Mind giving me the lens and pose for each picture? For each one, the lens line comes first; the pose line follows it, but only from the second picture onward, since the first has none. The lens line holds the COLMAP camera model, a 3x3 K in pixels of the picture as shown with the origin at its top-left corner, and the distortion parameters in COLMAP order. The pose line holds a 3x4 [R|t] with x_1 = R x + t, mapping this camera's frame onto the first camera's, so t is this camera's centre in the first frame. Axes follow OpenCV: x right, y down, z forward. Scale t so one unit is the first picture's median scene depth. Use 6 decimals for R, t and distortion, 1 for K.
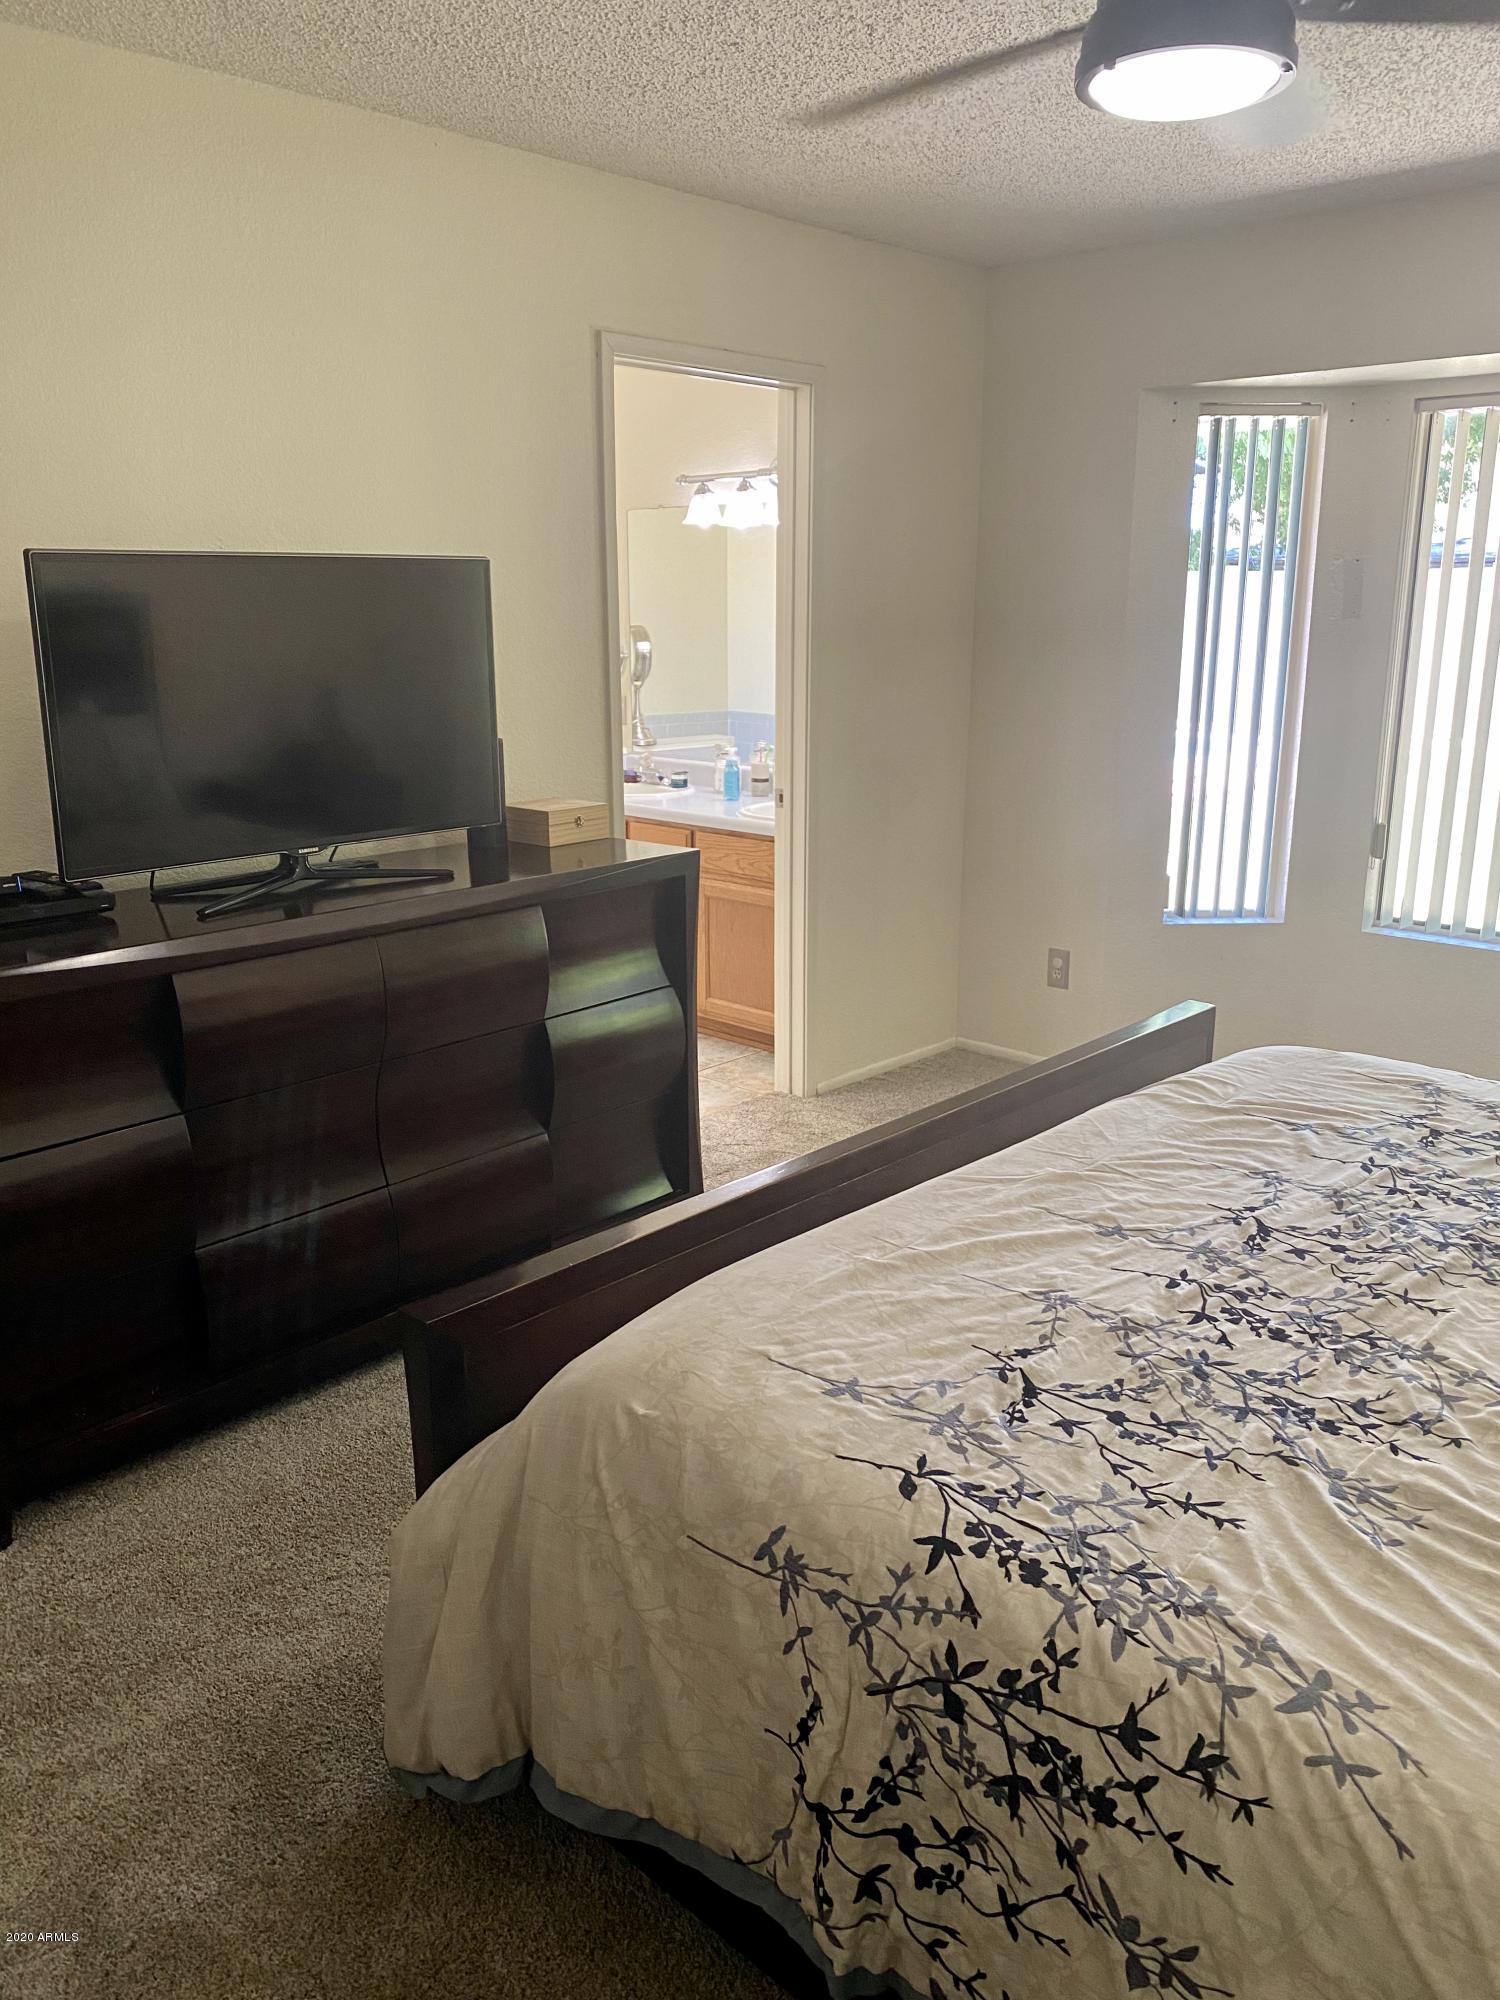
lens RADIAL K [[1532.6, 0, 756.9], [0, 1532.6, 987.1], [0, 0, 1]] dist [0.016511, -0.017631]
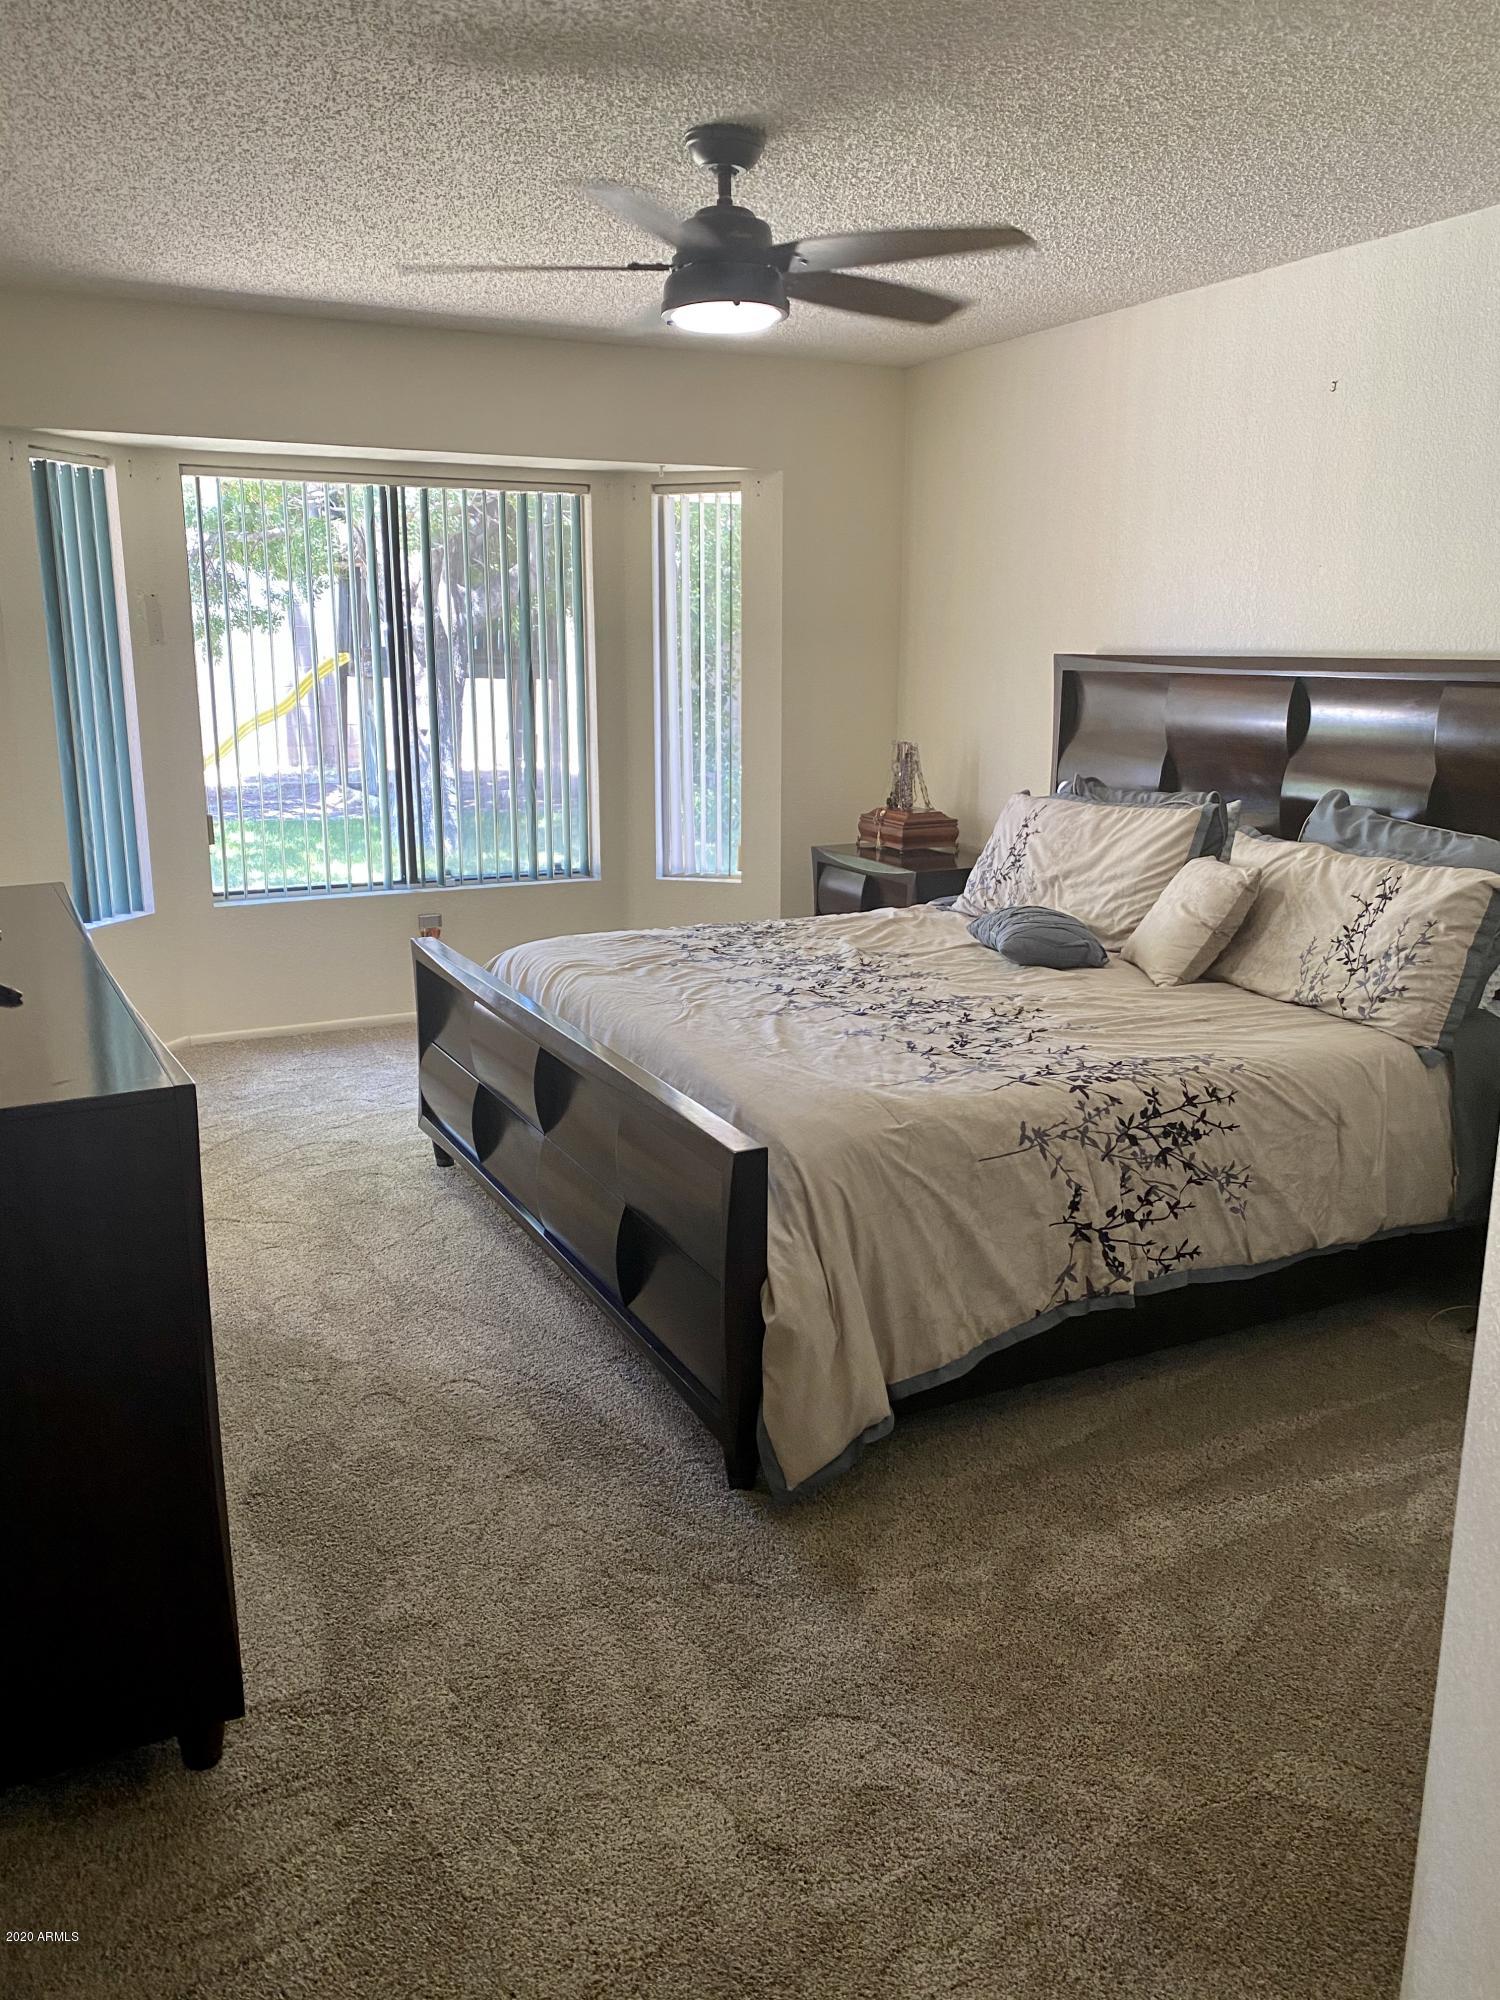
lens RADIAL K [[1532.6, 0, 746.6], [0, 1532.6, 1011.1], [0, 0, 1]] dist [0.016511, -0.017631]
pose [[0.353614, -0.226192, 0.907631, -1.912293], [0.235266, 0.960636, 0.147741, -0.135827], [-0.905321, 0.161292, 0.392910, 0.618698]]
